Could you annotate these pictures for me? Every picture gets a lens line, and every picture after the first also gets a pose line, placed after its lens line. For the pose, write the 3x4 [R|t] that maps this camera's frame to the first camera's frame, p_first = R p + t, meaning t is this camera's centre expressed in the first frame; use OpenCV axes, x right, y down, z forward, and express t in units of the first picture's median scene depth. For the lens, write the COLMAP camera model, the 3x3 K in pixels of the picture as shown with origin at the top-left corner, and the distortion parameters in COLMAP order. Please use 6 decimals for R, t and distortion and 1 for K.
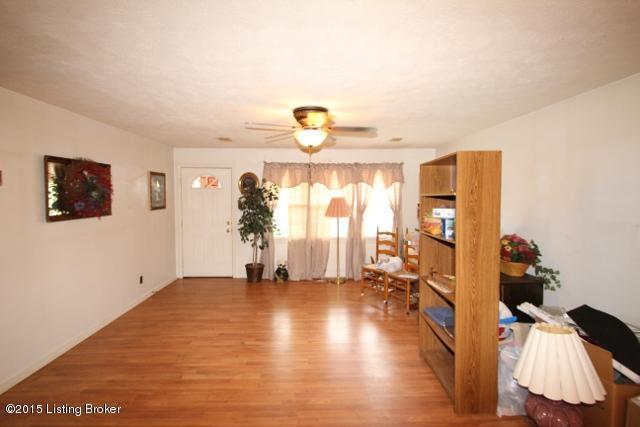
lens RADIAL K [[313.9, 0, 320.0], [0, 313.9, 213.5], [0, 0, 1]] dist [0.061426, 0.000271]
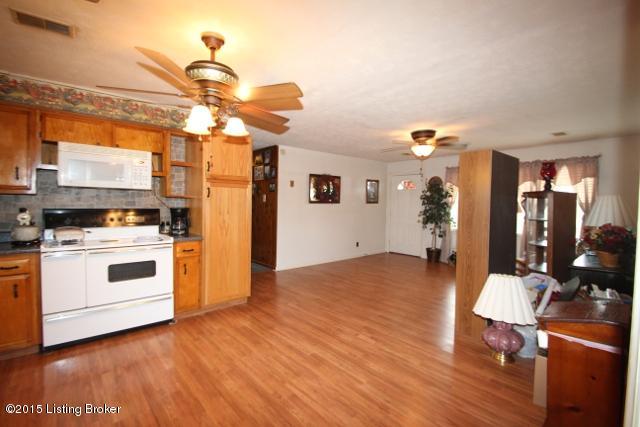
lens RADIAL K [[313.9, 0, 320.0], [0, 313.9, 213.5], [0, 0, 1]] dist [0.061426, 0.000271]
pose [[0.643824, 0.036725, -0.764291, 0.476580], [-0.062251, 0.998050, -0.004481, 0.055878], [0.762637, 0.050463, 0.644855, -0.180944]]
